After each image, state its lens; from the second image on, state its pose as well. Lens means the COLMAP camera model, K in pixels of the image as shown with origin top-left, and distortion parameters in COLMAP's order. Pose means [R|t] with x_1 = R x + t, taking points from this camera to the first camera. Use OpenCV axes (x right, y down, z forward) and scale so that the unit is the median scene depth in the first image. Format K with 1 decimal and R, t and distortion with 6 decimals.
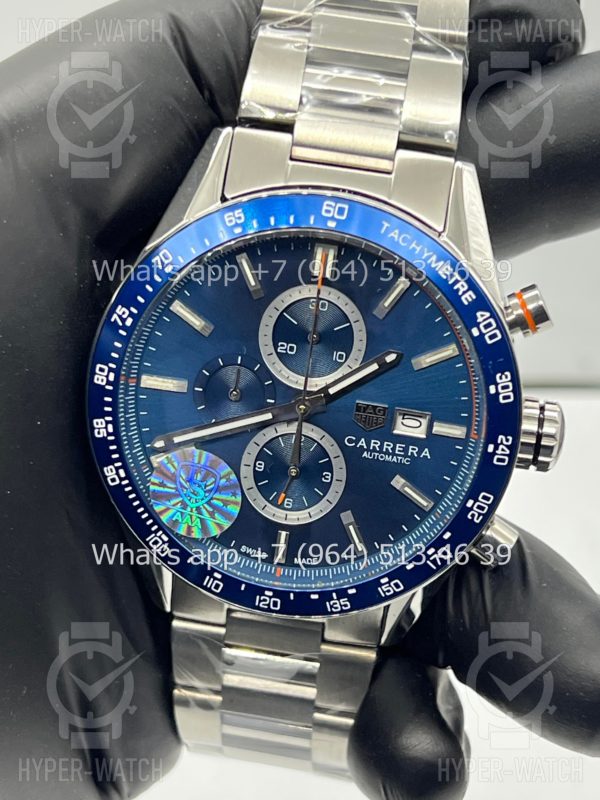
lens RADIAL K [[1843.5, 0, 300.0], [0, 1843.5, 400.0], [0, 0, 1]] dist [0.252538, -0.322708]
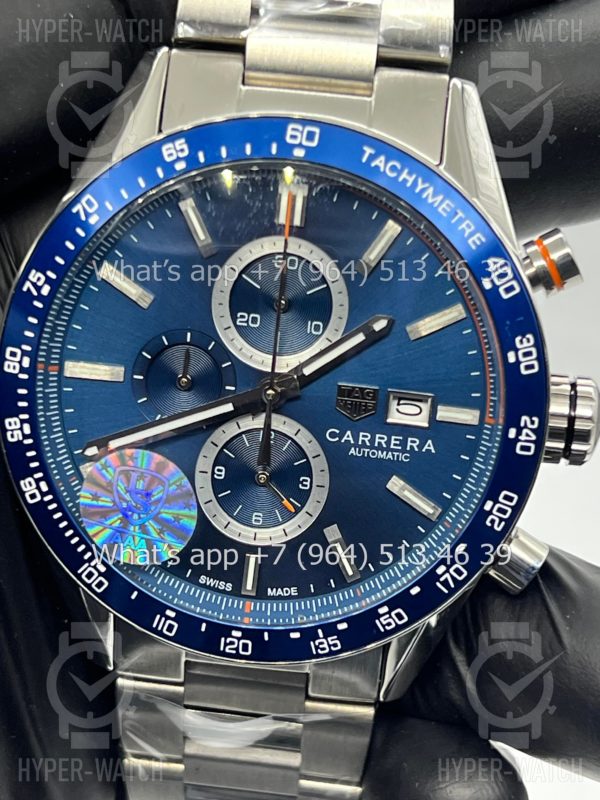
lens RADIAL K [[1842.4, 0, 301.0], [0, 1842.4, 423.9], [0, 0, 1]] dist [0.246975, 0.165669]
pose [[0.999044, -0.037063, 0.023184, -0.004541], [0.038537, 0.997026, -0.066740, 0.069927], [-0.020641, 0.067570, 0.997501, 0.213479]]
